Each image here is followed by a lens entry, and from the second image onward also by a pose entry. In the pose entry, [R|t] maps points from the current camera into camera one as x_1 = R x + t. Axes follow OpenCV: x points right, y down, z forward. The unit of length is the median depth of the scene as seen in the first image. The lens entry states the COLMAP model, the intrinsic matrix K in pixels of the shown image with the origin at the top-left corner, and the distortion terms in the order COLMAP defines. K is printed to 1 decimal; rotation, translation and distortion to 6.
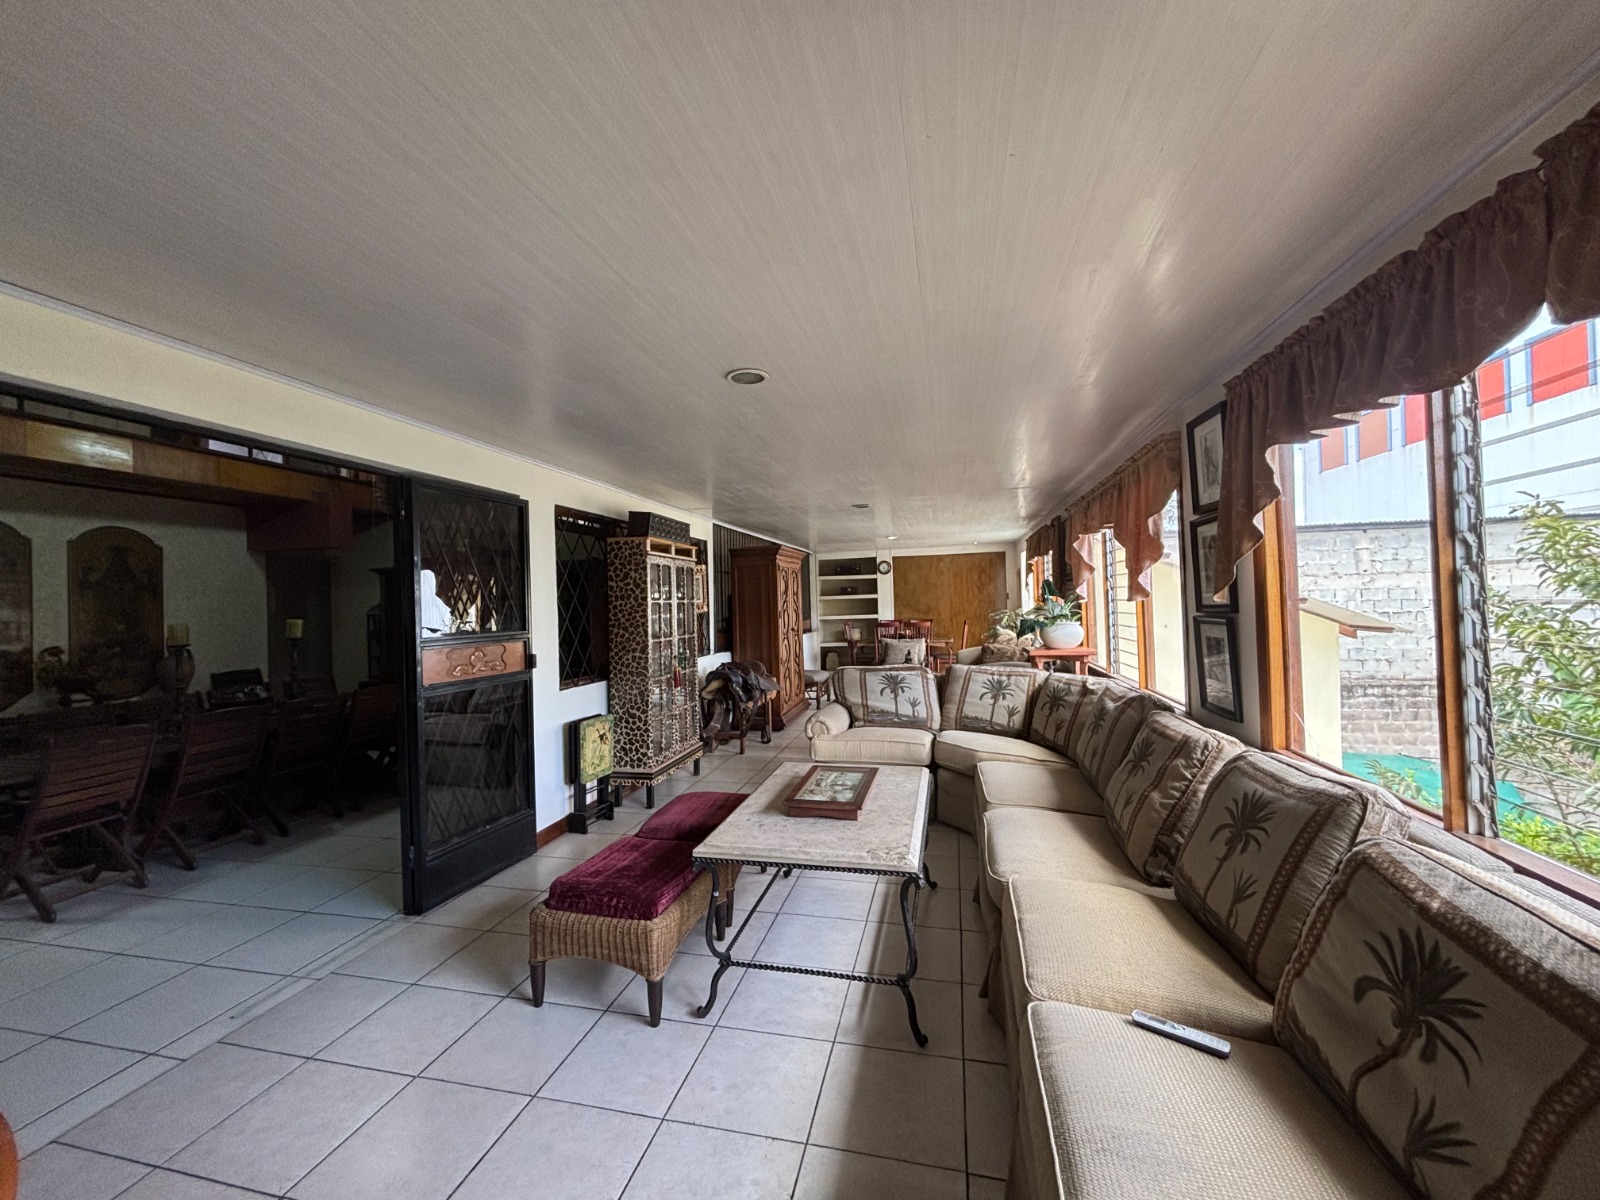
lens RADIAL K [[650.1, 0, 795.2], [0, 650.1, 591.1], [0, 0, 1]] dist [0.011114, -0.001421]
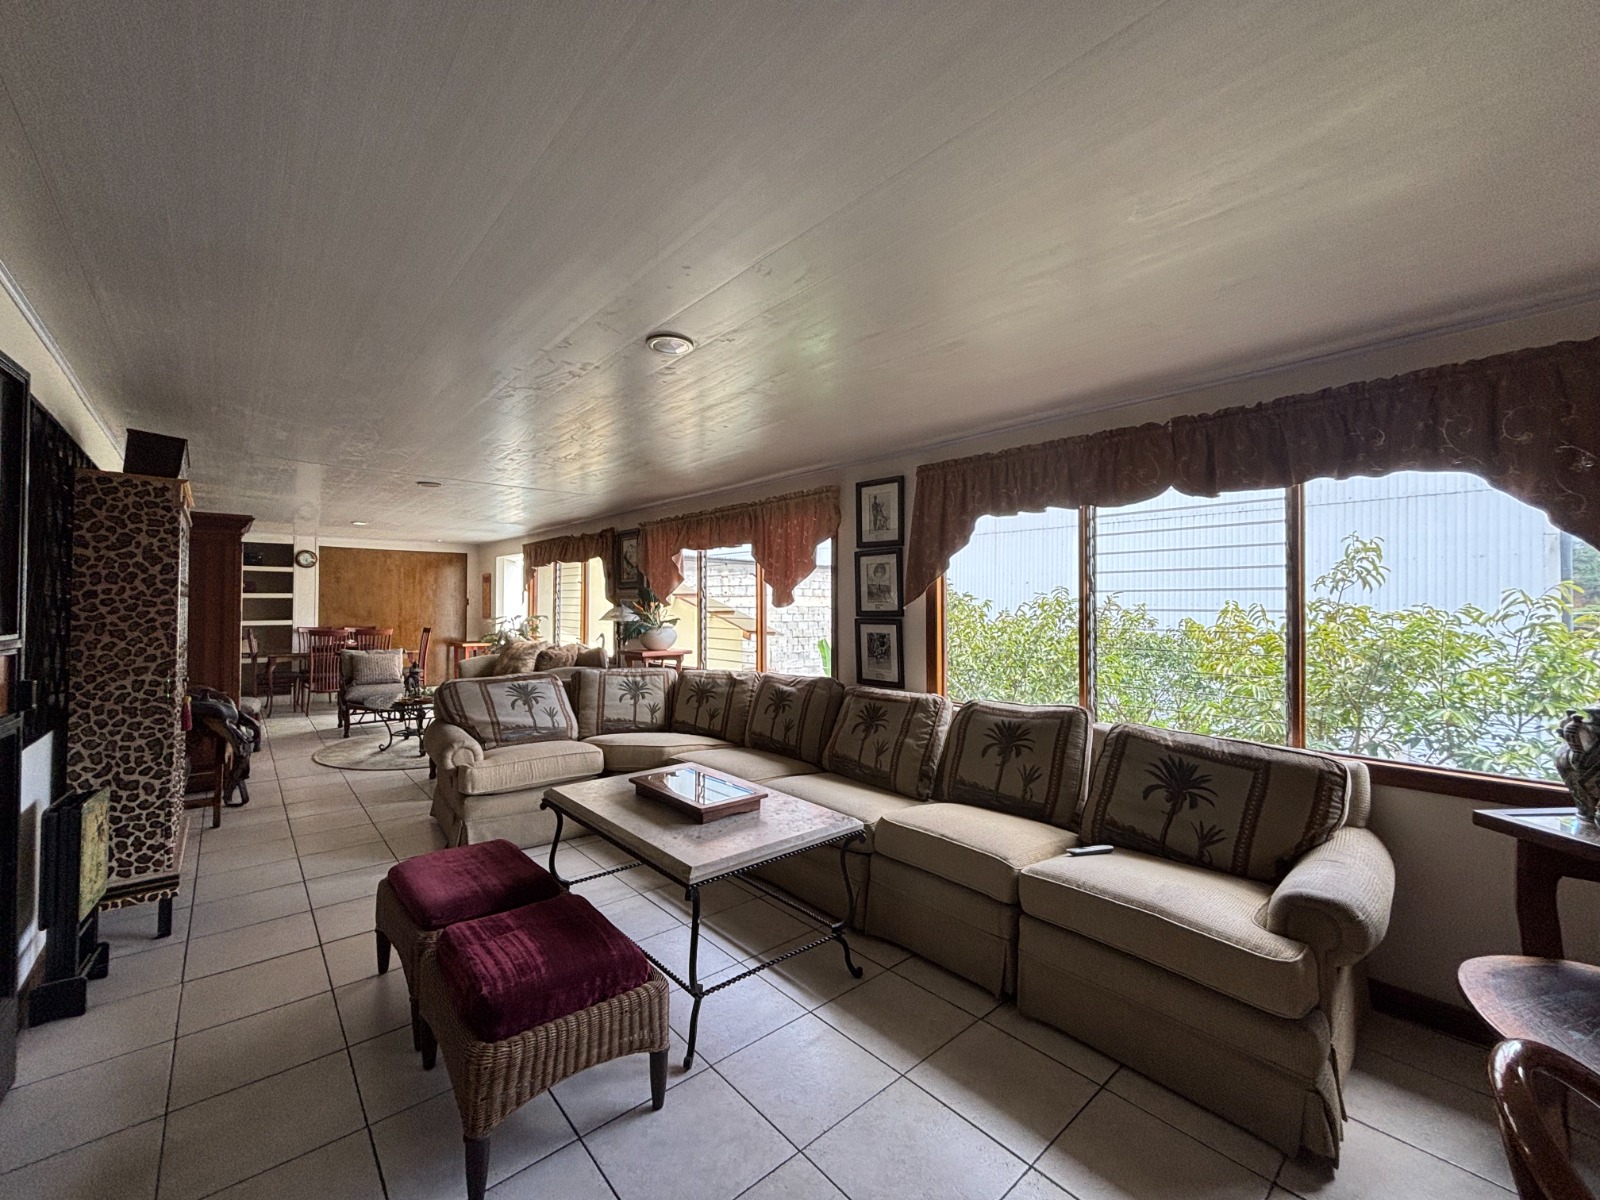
lens RADIAL K [[650.1, 0, 799.0], [0, 650.1, 590.5], [0, 0, 1]] dist [0.011114, -0.001421]
pose [[0.574813, 0.049745, 0.816771, -0.389705], [-0.035131, 0.998730, -0.036103, 0.020262], [-0.817530, -0.007942, 0.575831, 0.186205]]
